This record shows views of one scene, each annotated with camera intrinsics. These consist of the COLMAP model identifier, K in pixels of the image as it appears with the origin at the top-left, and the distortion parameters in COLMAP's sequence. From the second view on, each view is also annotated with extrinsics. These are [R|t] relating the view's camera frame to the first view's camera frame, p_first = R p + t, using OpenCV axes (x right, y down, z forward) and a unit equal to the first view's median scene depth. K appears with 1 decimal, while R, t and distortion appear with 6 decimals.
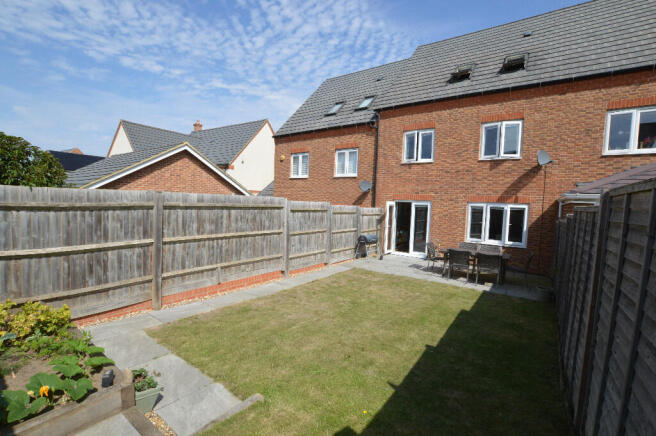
lens RADIAL K [[292.9, 0, 329.0], [0, 292.9, 220.7], [0, 0, 1]] dist [-0.032079, 0.003840]
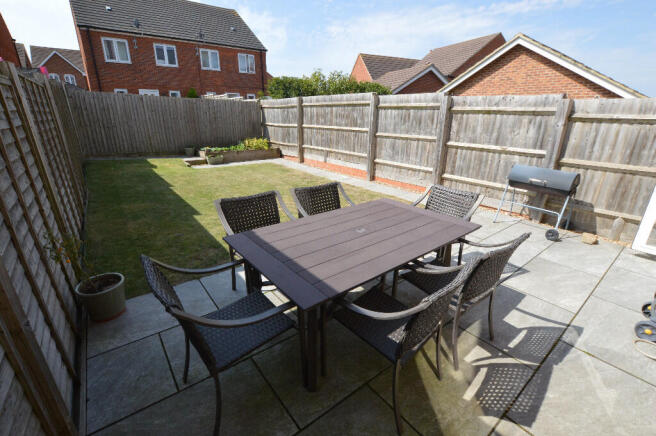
lens RADIAL K [[292.9, 0, 327.0], [0, 292.9, 218.8], [0, 0, 1]] dist [-0.032079, 0.003840]
pose [[-0.267085, 0.287933, -0.919652, 0.701944], [-0.083460, 0.943823, 0.319739, 0.013185], [0.960052, 0.162151, -0.228050, 0.956886]]
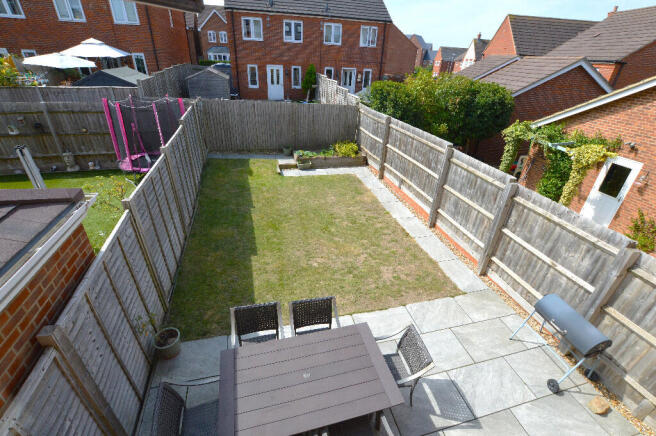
lens RADIAL K [[292.9, 0, 332.0], [0, 292.9, 218.7], [0, 0, 1]] dist [-0.032079, 0.003840]
pose [[-0.618146, 0.329581, -0.713633, 0.630471], [-0.116580, 0.859379, 0.497872, -0.231313], [0.777371, 0.390953, -0.492799, 1.048692]]
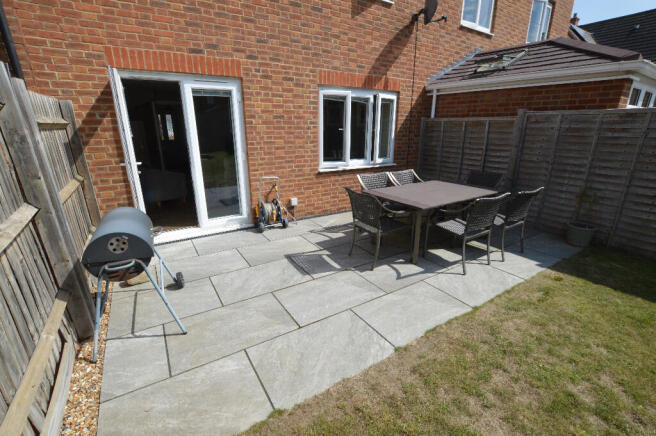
lens RADIAL K [[292.9, 0, 329.8], [0, 292.9, 221.3], [0, 0, 1]] dist [-0.032079, 0.003840]
pose [[0.352450, -0.324571, 0.877743, 0.008159], [0.068193, 0.944343, 0.321816, -0.008760], [-0.933343, -0.053568, 0.354967, 0.919403]]
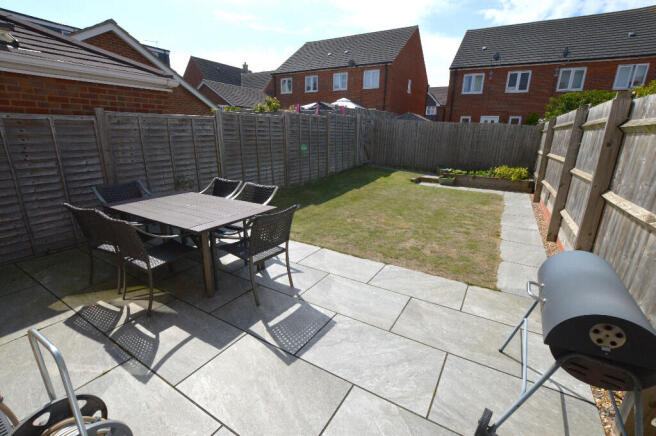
lens RADIAL K [[292.9, 0, 332.6], [0, 292.9, 220.0], [0, 0, 1]] dist [-0.032079, 0.003840]
pose [[-0.992864, -0.025672, -0.116458, 0.327886], [-0.064024, 0.938631, 0.338928, -0.019806], [0.100610, 0.343965, -0.933577, 1.299312]]
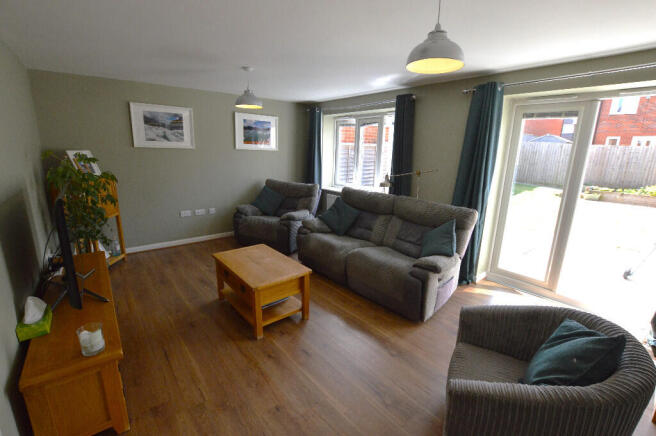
lens RADIAL K [[292.9, 0, 332.6], [0, 292.9, 215.7], [0, 0, 1]] dist [-0.032079, 0.003840]
pose [[-0.968732, -0.116825, 0.218883, 0.561175], [-0.048832, 0.954727, 0.293448, -0.037715], [-0.243255, 0.273584, -0.930580, 1.674671]]
